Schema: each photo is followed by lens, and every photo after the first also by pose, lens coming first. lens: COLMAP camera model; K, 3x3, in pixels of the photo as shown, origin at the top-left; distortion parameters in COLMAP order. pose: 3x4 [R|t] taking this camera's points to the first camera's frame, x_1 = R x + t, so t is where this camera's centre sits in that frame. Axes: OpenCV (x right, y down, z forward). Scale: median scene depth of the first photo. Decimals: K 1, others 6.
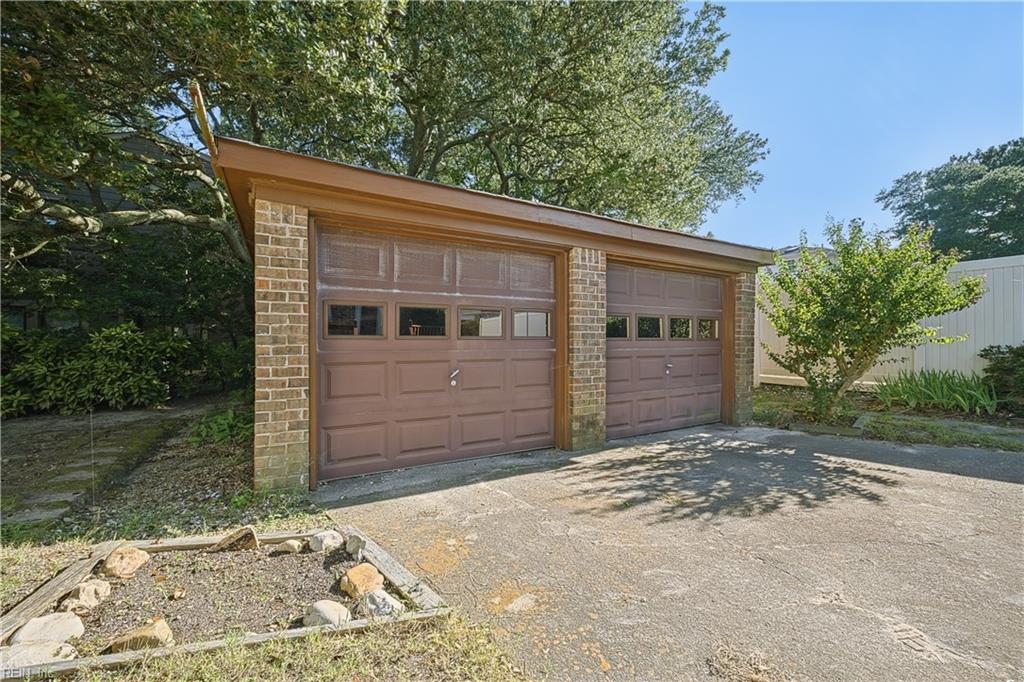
lens RADIAL K [[440.4, 0, 512.0], [0, 440.4, 341.0], [0, 0, 1]] dist [-0.000644, -0.000198]
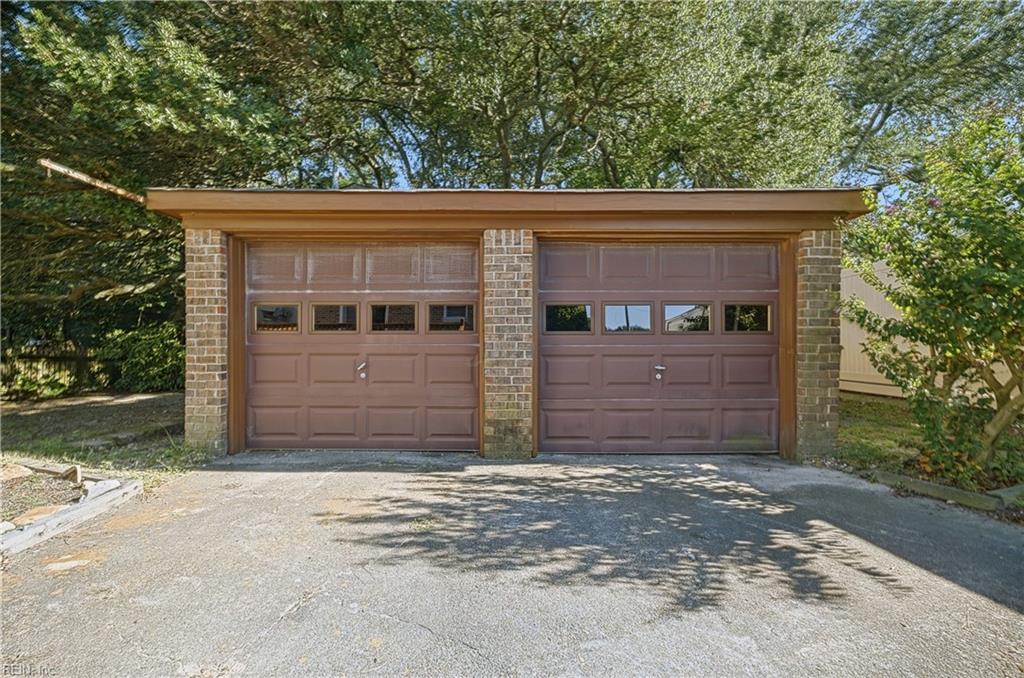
lens RADIAL K [[440.4, 0, 512.0], [0, 440.4, 339.0], [0, 0, 1]] dist [-0.000644, -0.000198]
pose [[0.845035, -0.000495, -0.534710, 0.766997], [0.000233, 1.000000, -0.000556, 0.009432], [0.534710, 0.000345, 0.845035, 0.318871]]
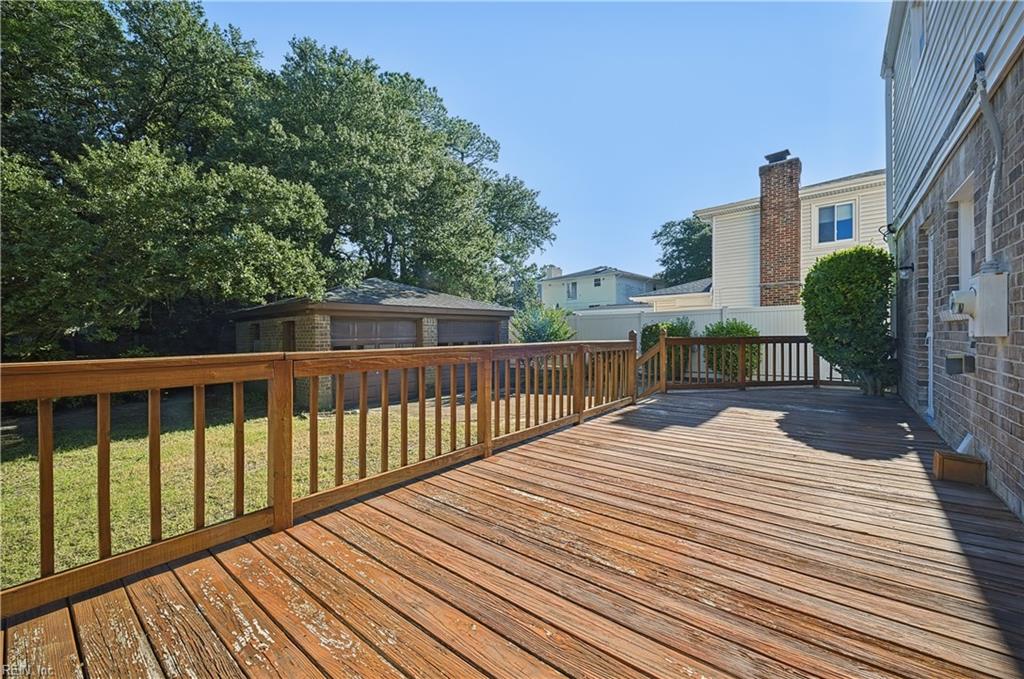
lens RADIAL K [[440.4, 0, 512.0], [0, 440.4, 339.5], [0, 0, 1]] dist [-0.000644, -0.000198]
pose [[0.960287, -0.018921, 0.278372, -0.093069], [0.015361, 0.999770, 0.014968, -0.136770], [-0.278591, -0.010097, 0.960357, -1.848014]]
